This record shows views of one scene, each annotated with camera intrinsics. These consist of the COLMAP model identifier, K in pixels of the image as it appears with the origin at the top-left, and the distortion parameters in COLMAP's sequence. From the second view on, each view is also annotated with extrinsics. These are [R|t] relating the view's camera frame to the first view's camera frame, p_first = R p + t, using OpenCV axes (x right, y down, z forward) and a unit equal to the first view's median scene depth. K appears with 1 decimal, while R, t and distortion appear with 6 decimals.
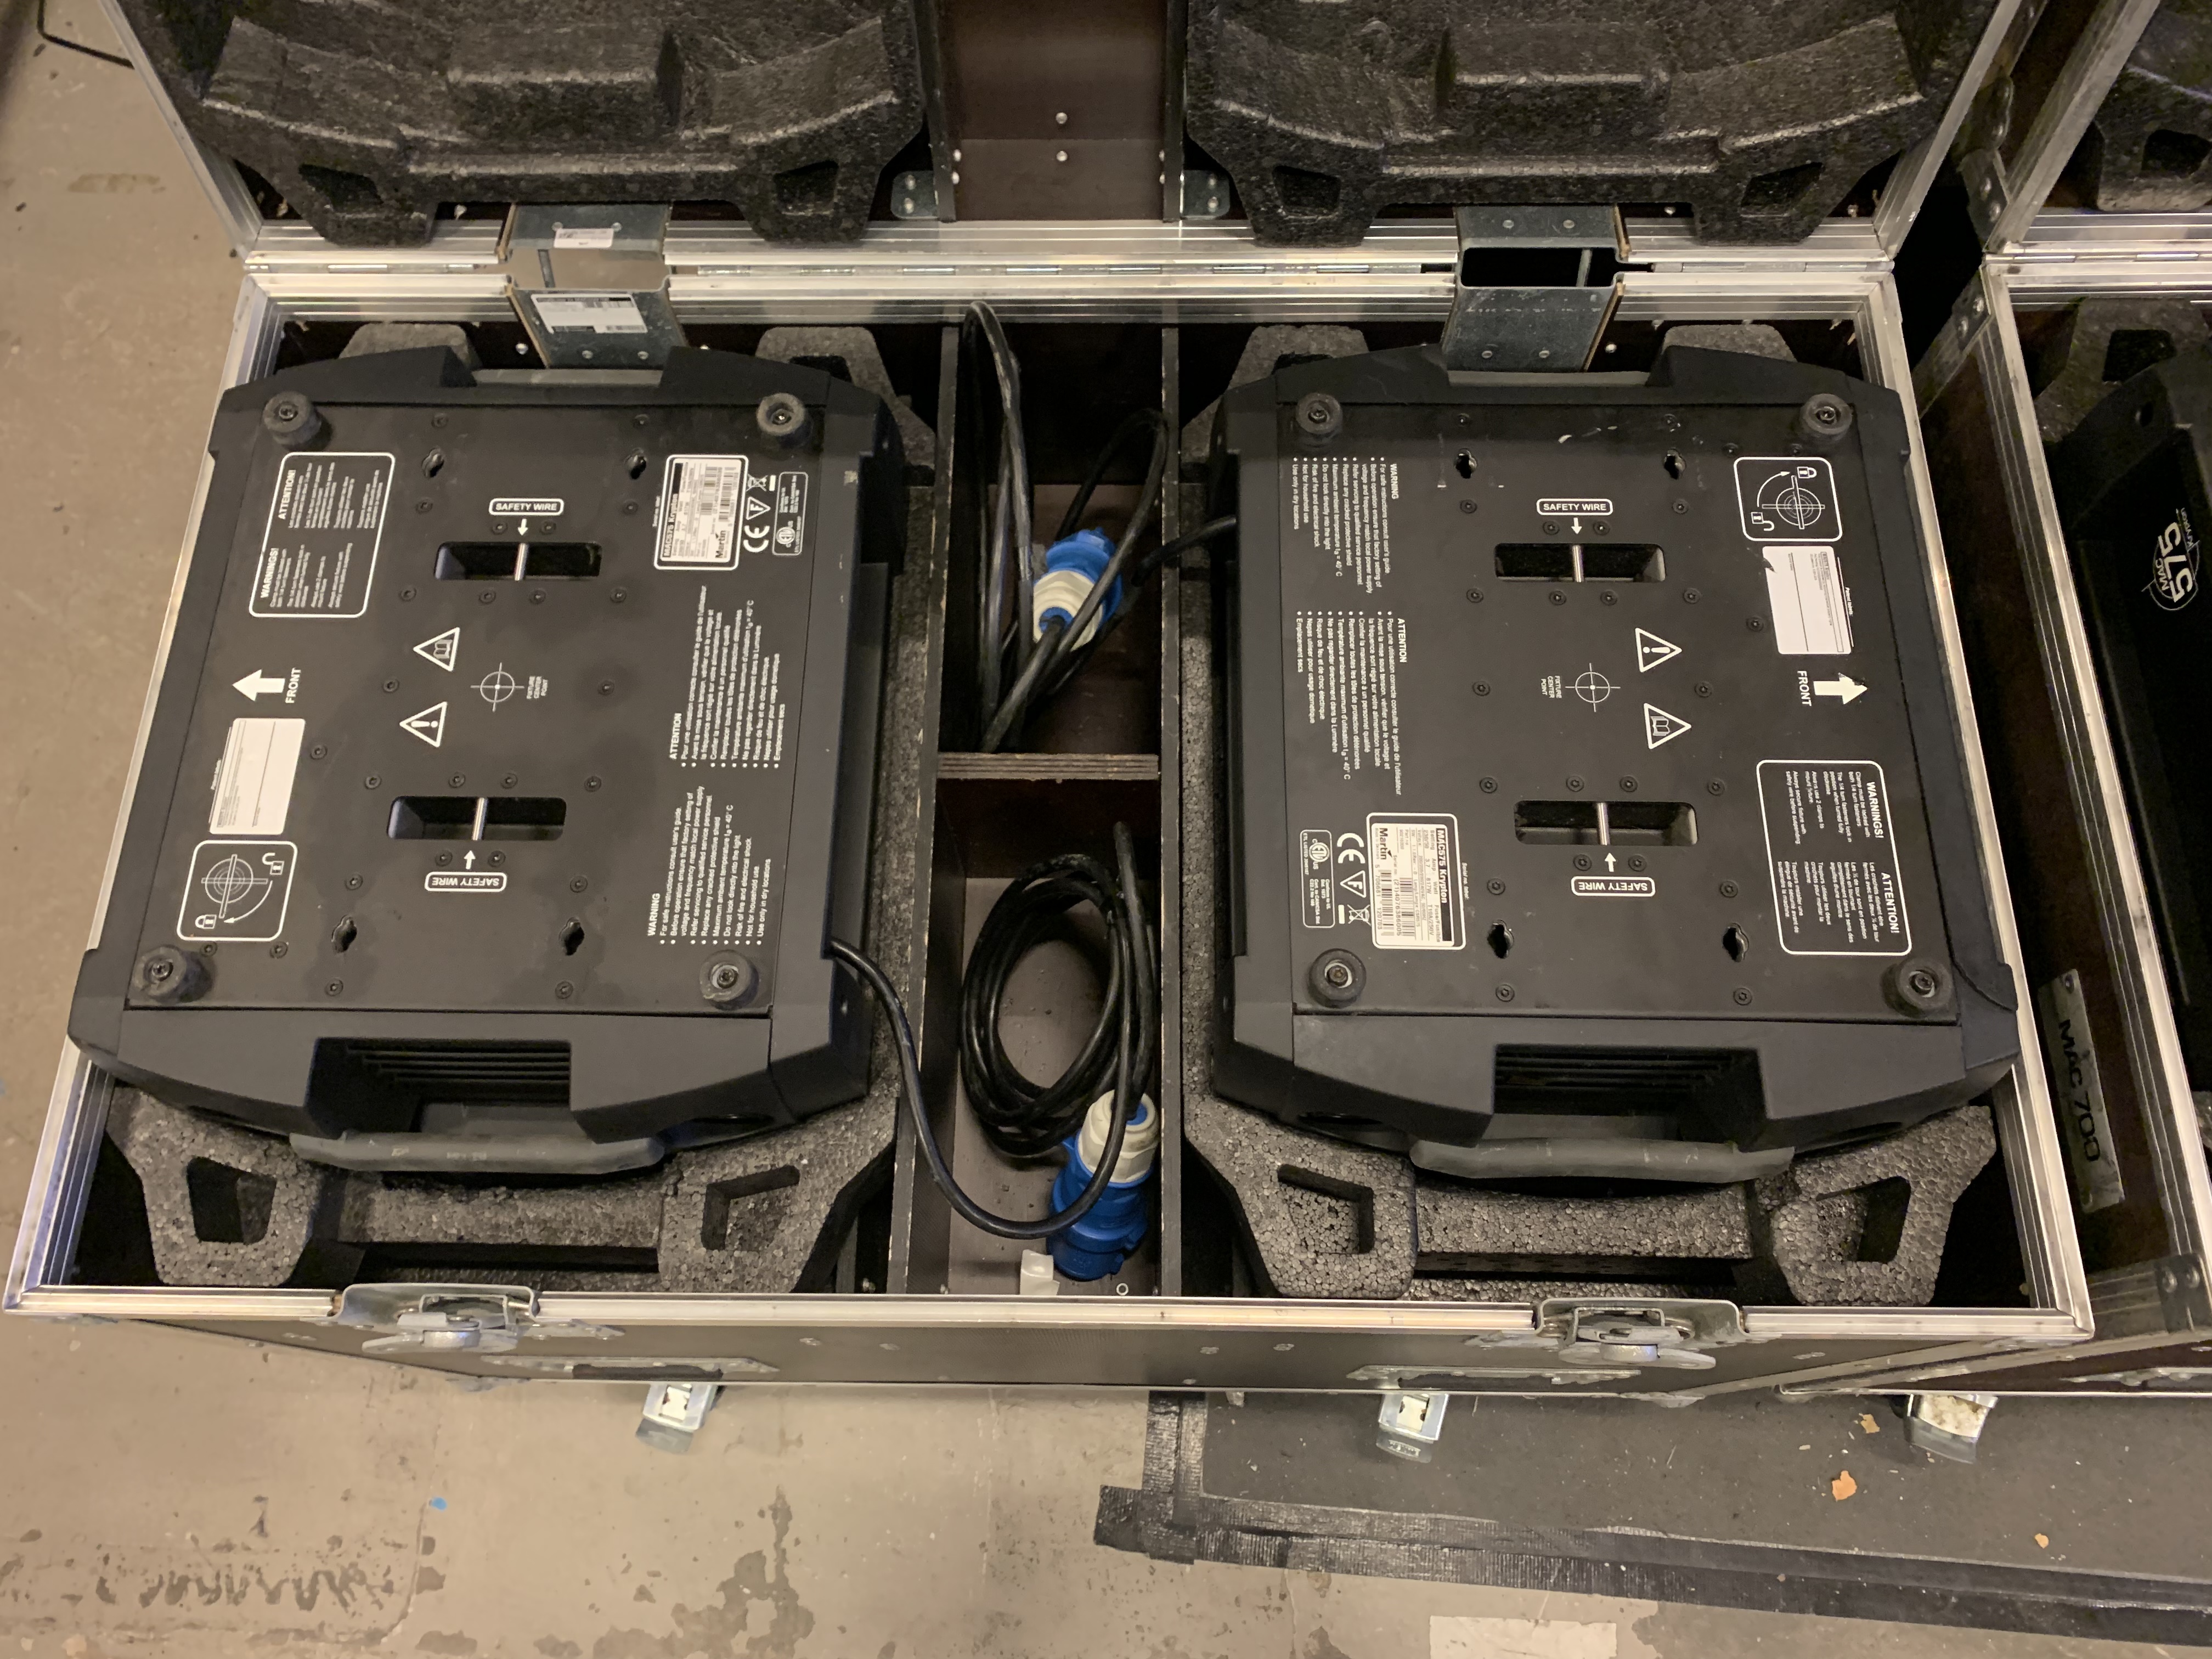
lens RADIAL K [[1697.0, 0, 1085.8], [0, 1697.0, 834.3], [0, 0, 1]] dist [0.047042, -0.059056]
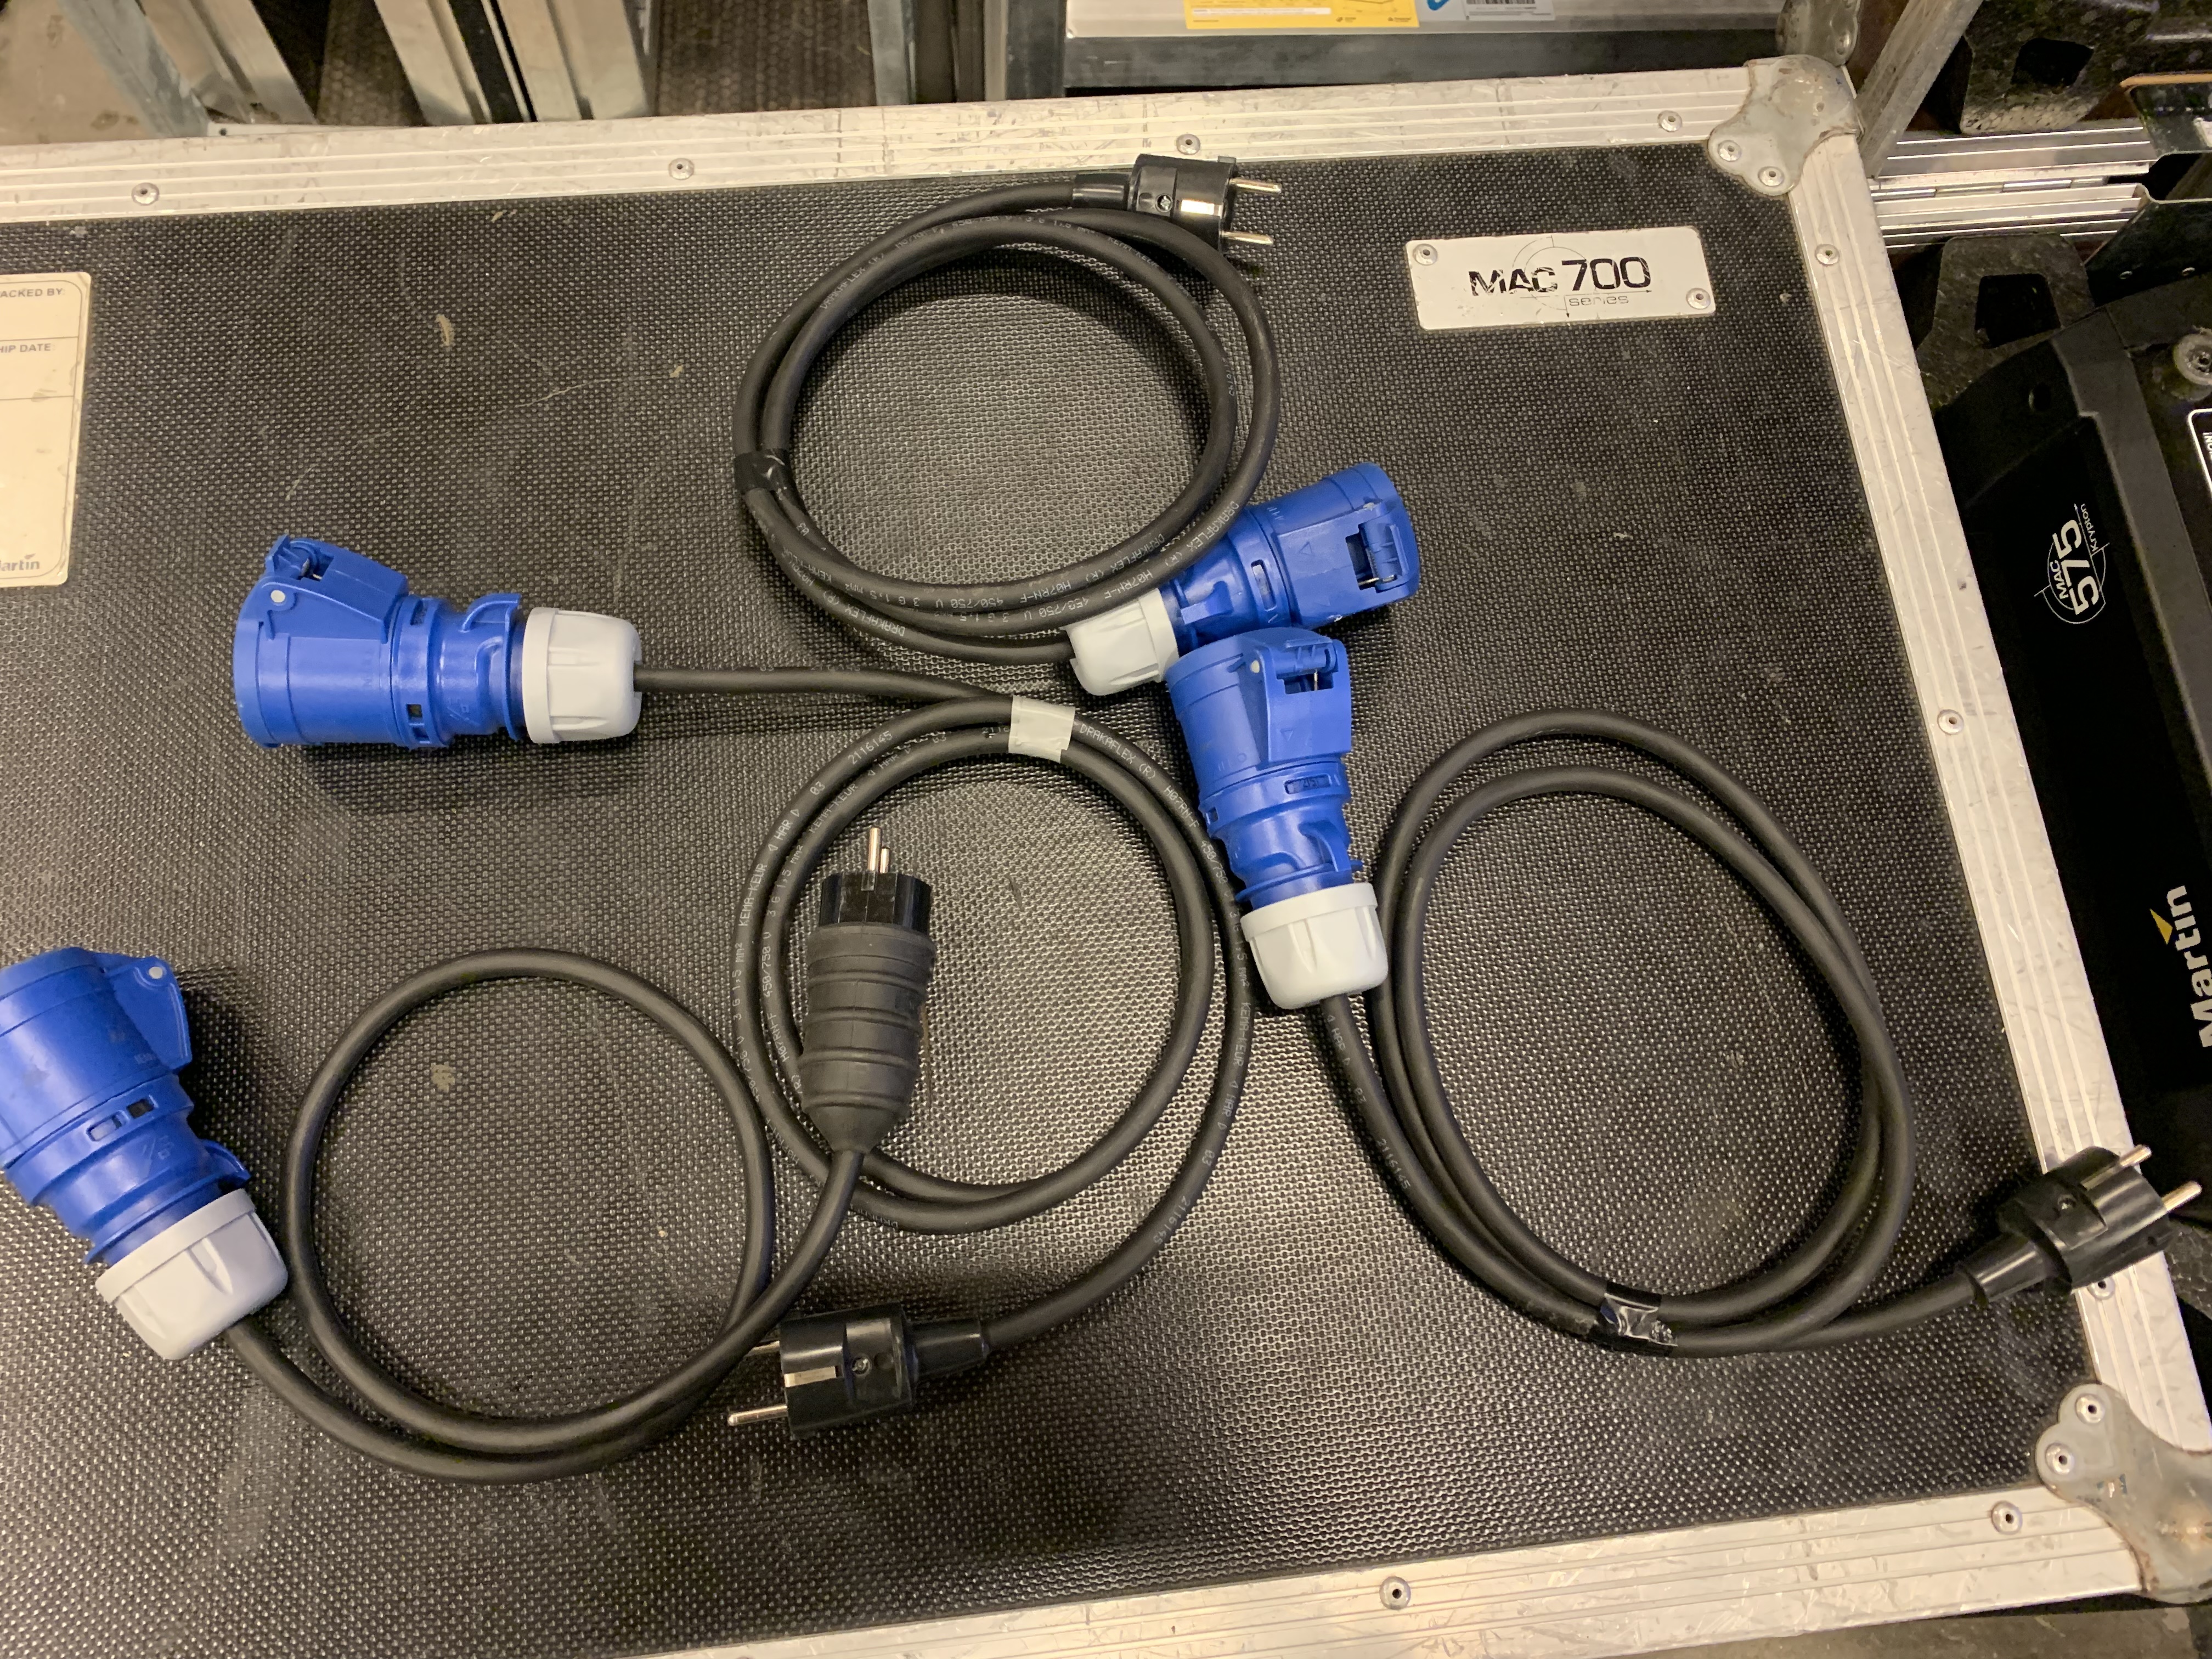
lens RADIAL K [[1697.0, 0, 1103.3], [0, 1697.0, 809.6], [0, 0, 1]] dist [0.047042, -0.059056]
pose [[0.989876, -0.084659, 0.113924, 0.053913], [0.076789, 0.994459, 0.071795, -0.137330], [-0.119371, -0.062320, 0.990892, 0.211021]]
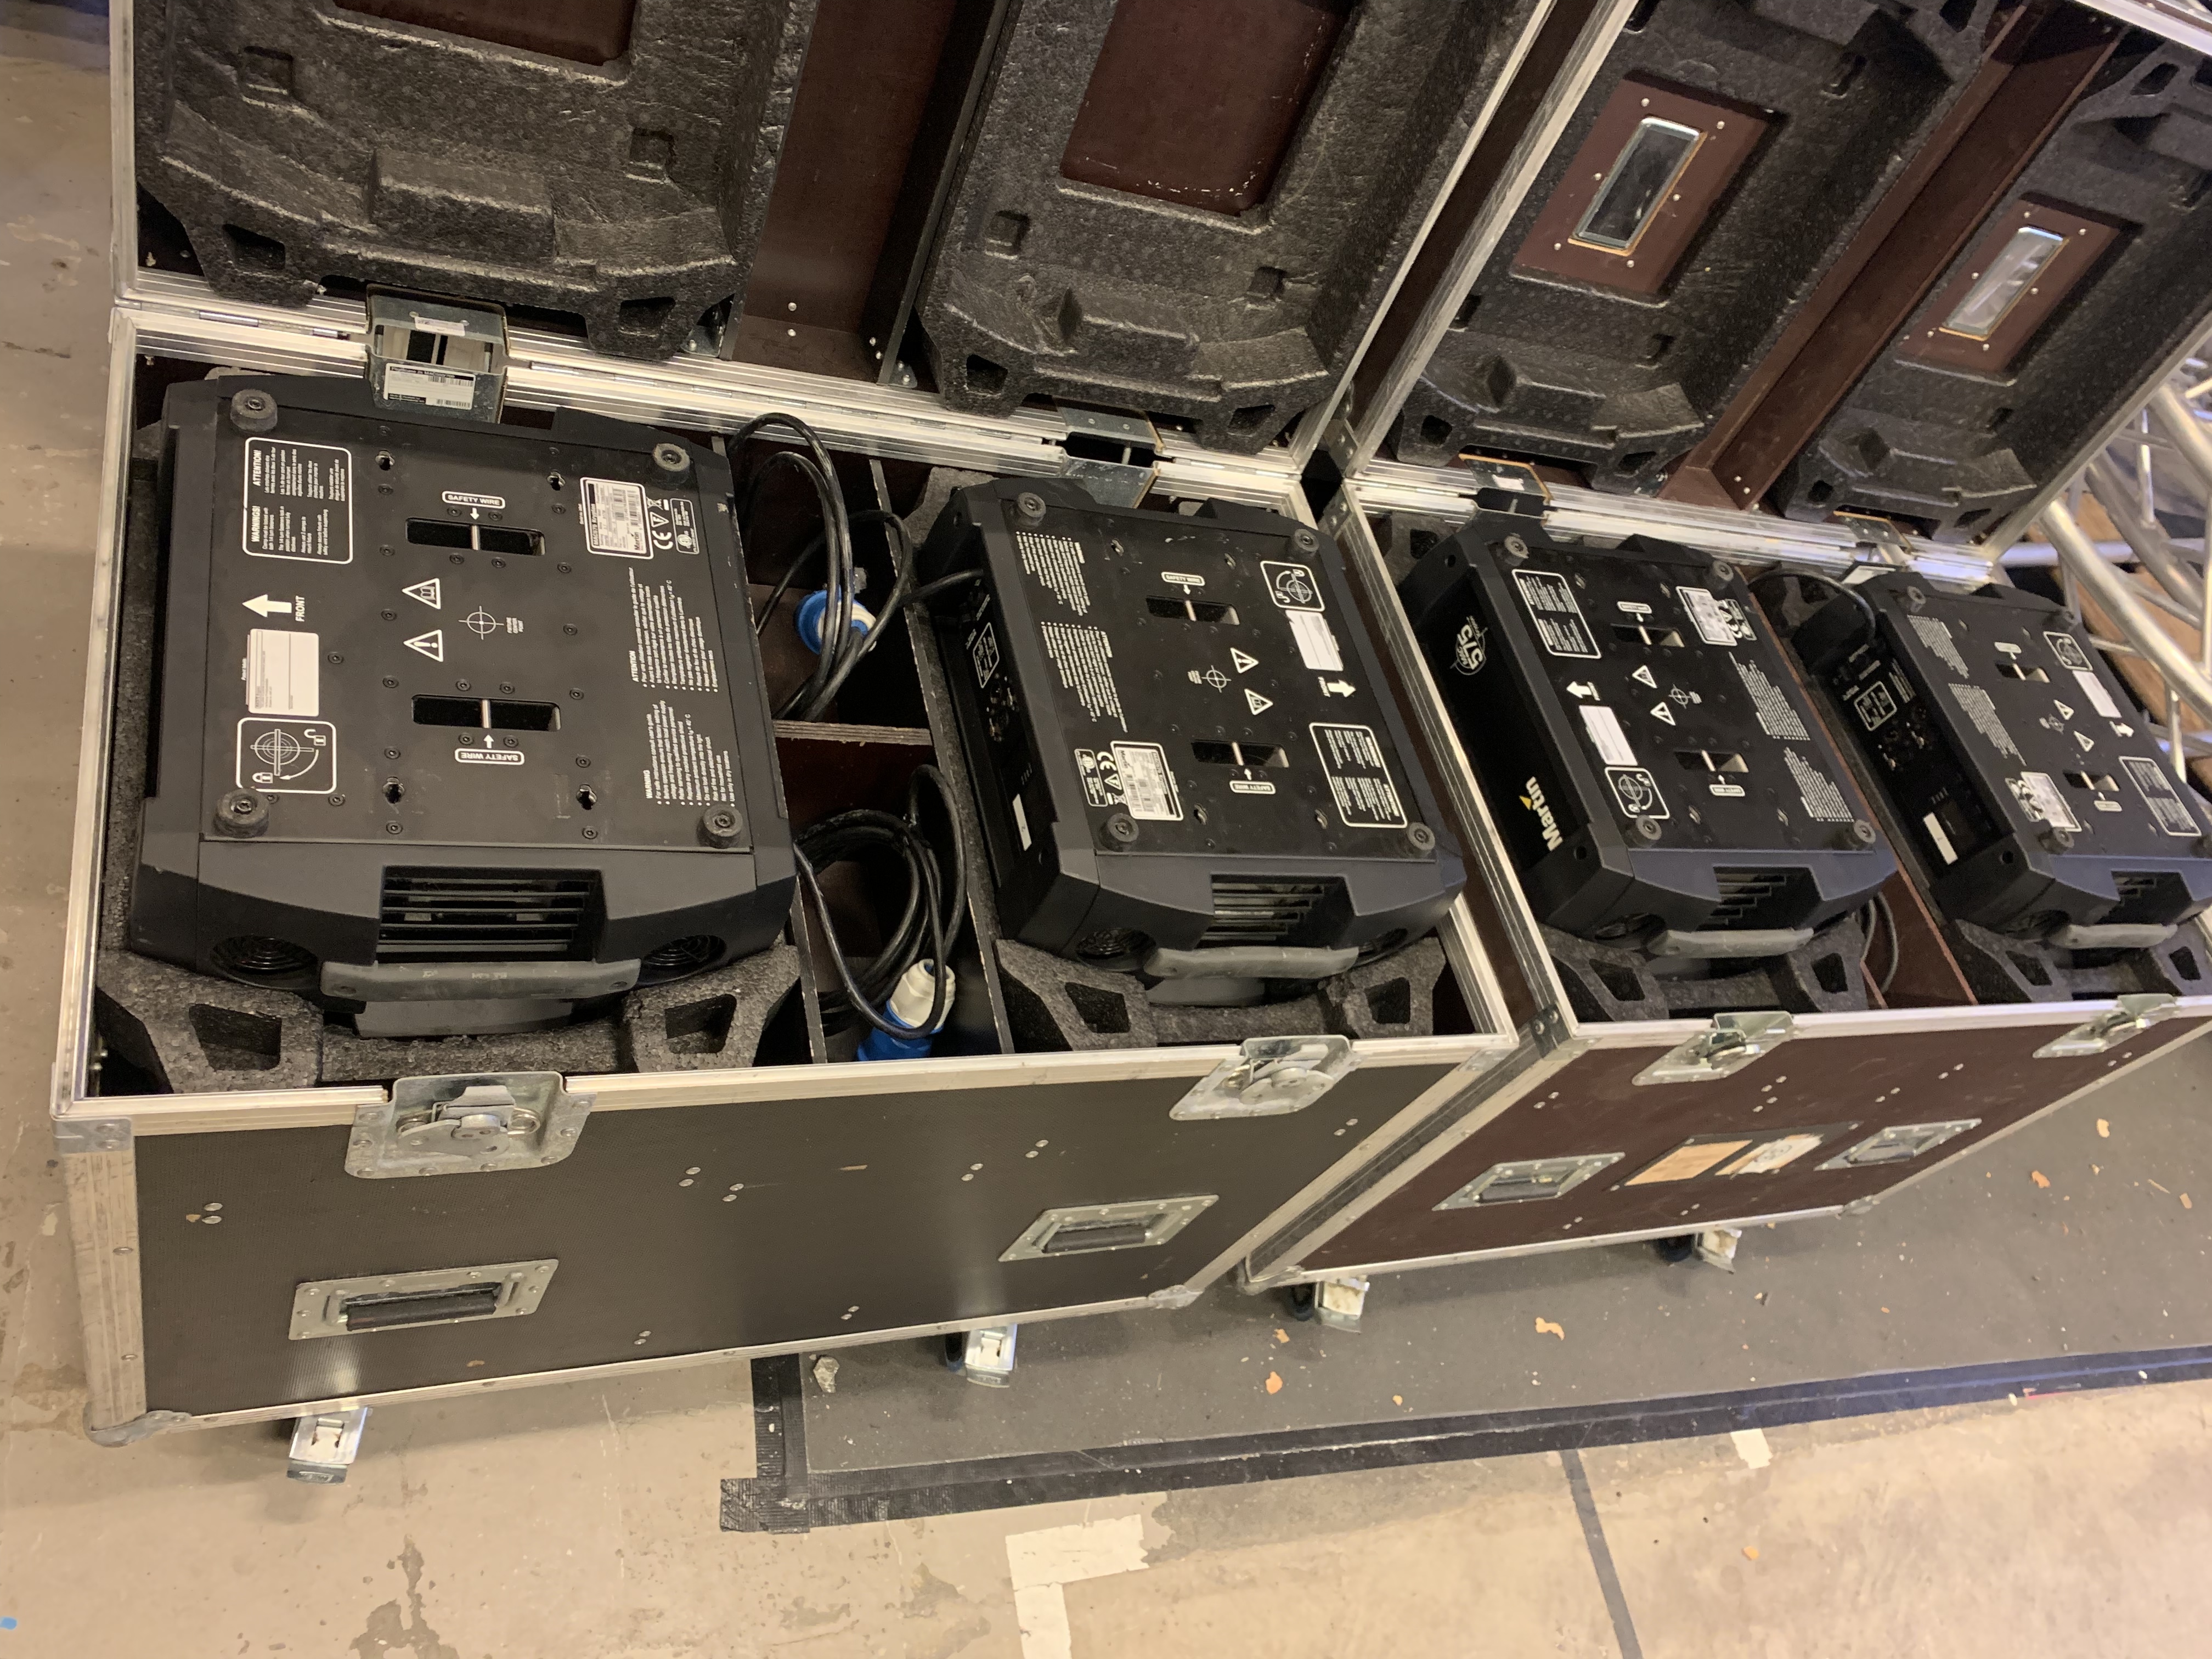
lens RADIAL K [[1697.0, 0, 1128.9], [0, 1697.0, 837.4], [0, 0, 1]] dist [0.047042, -0.059056]
pose [[0.869438, 0.019558, 0.493654, -0.510761], [0.082393, 0.979482, -0.183920, 0.317524], [-0.487122, 0.200581, 0.849988, -0.257206]]
